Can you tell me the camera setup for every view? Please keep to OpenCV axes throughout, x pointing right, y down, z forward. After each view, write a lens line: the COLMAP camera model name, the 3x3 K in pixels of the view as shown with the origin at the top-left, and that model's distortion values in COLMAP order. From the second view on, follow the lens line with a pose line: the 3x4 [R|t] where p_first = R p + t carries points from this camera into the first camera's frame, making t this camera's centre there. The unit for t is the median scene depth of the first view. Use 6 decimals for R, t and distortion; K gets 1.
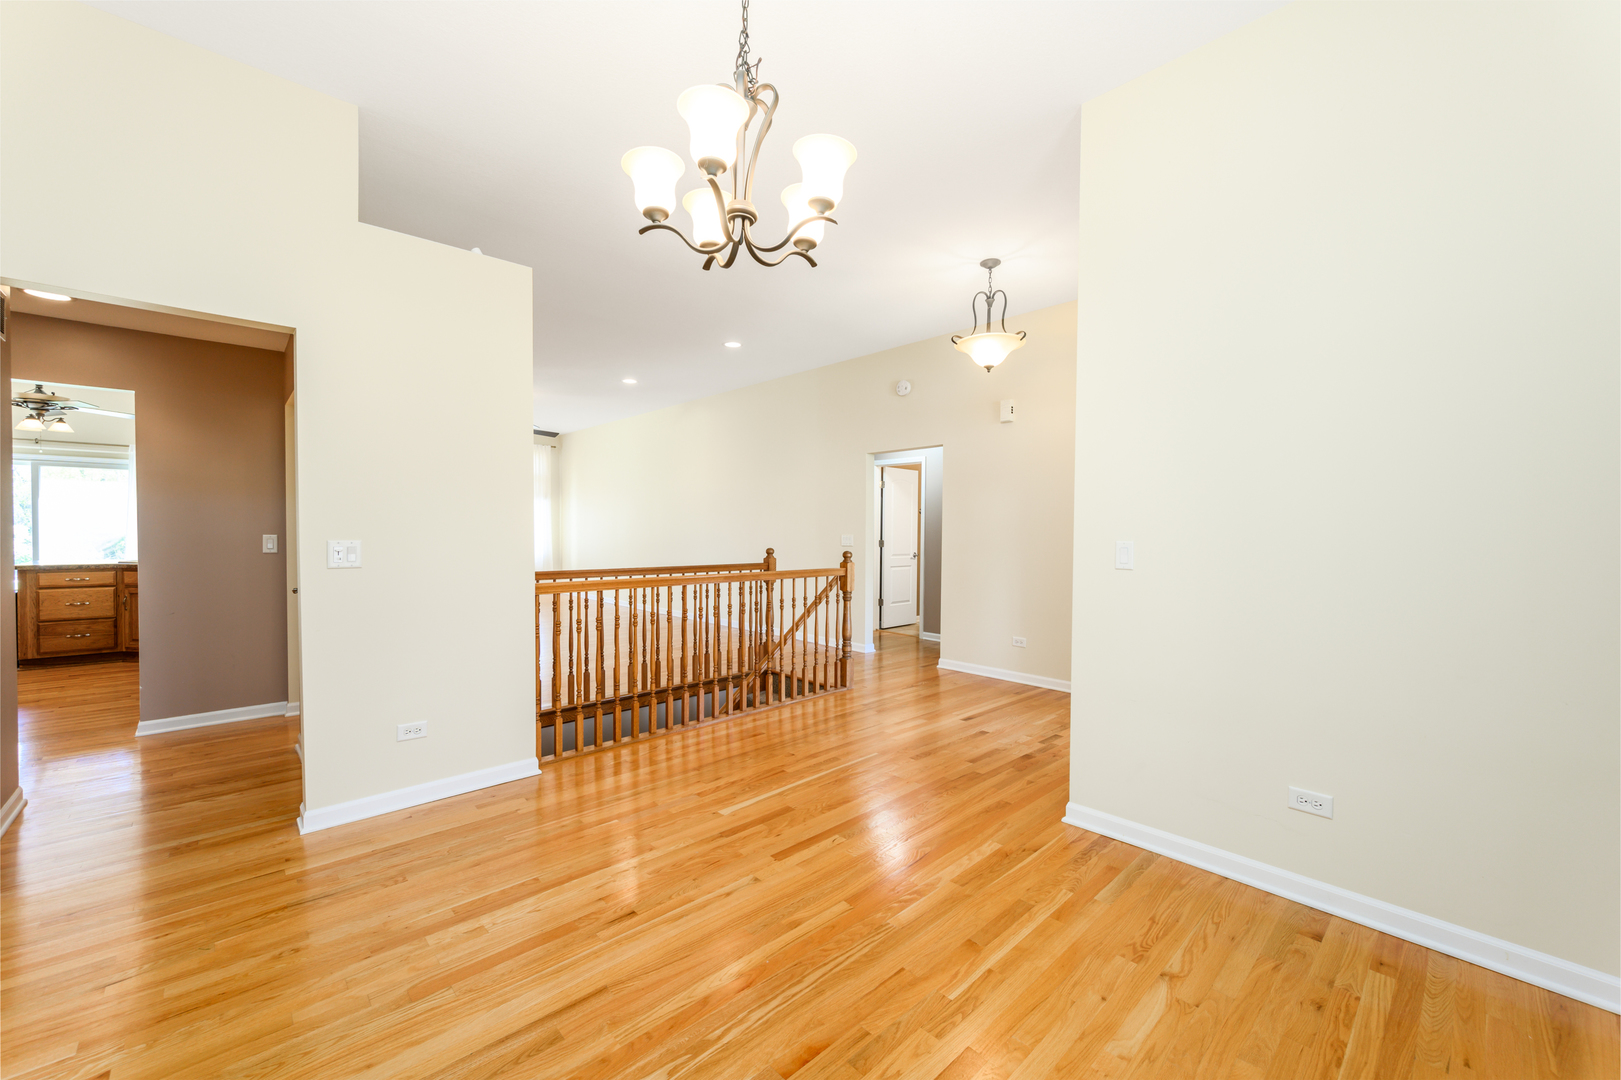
lens RADIAL K [[650.6, 0, 808.0], [0, 650.6, 537.4], [0, 0, 1]] dist [-0.002585, -0.000285]
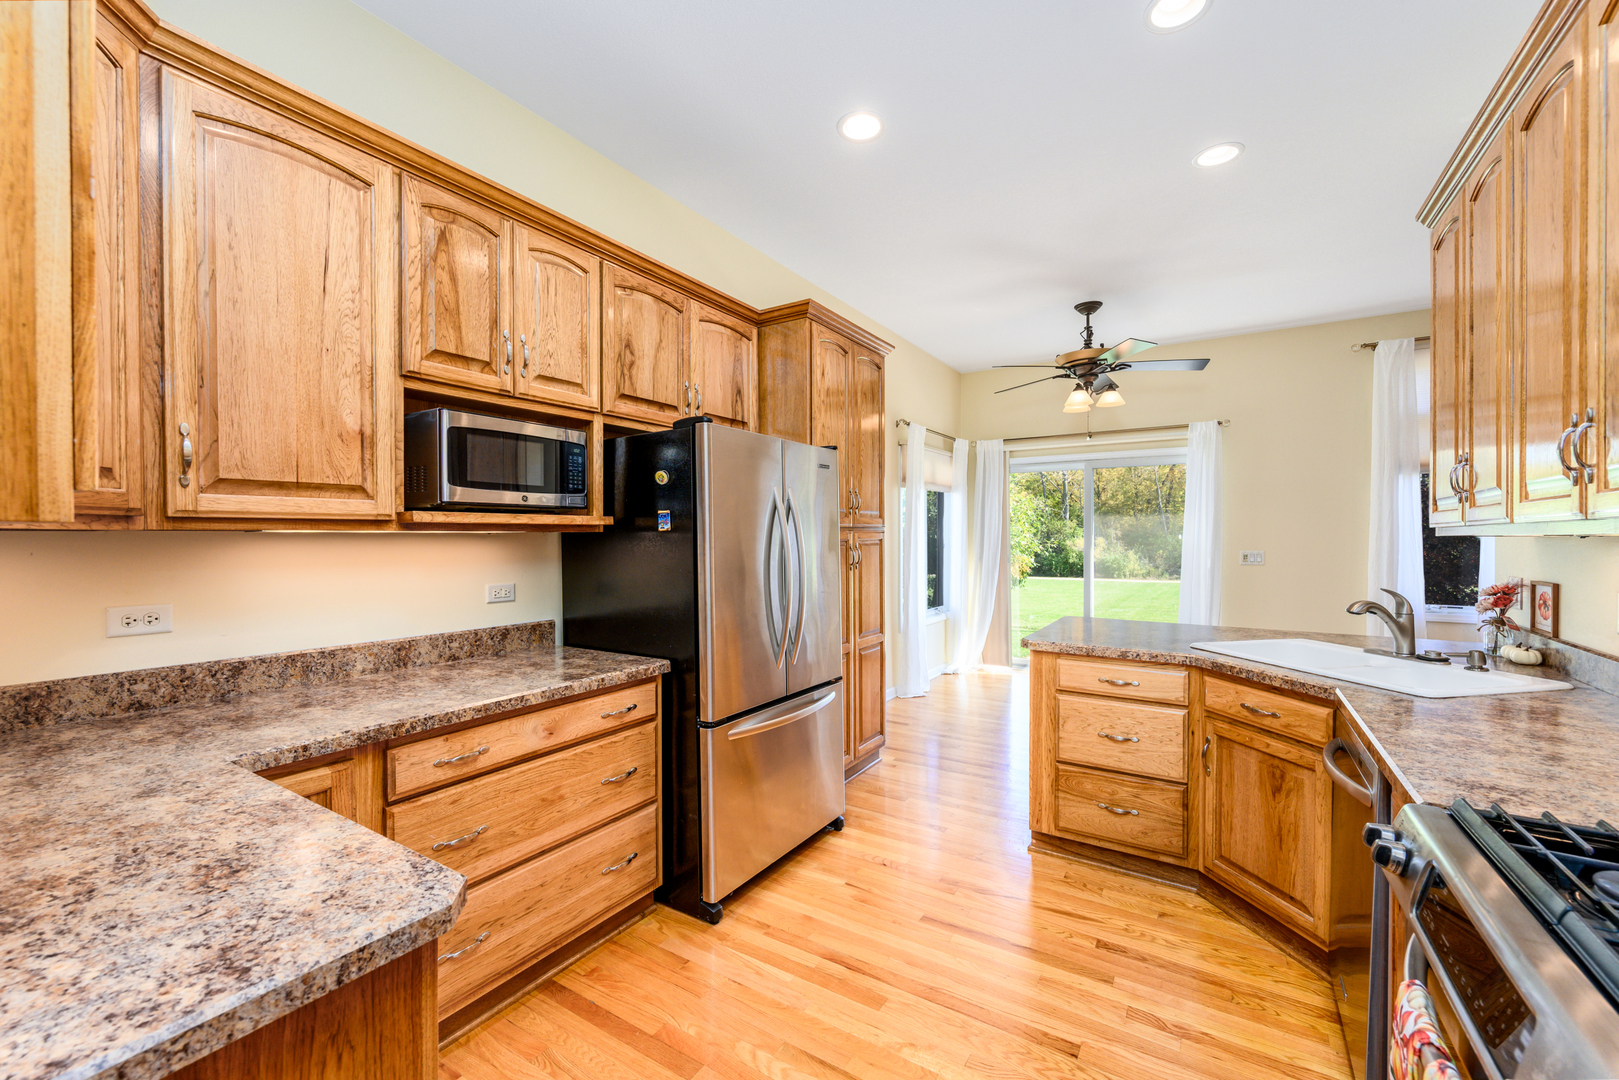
lens RADIAL K [[649.8, 0, 807.8], [0, 649.8, 540.7], [0, 0, 1]] dist [-0.002585, -0.000285]
pose [[0.252473, 0.001688, -0.967602, -0.731528], [-0.015209, 0.999882, -0.002224, -0.027299], [0.967484, 0.015278, 0.252469, 0.662331]]
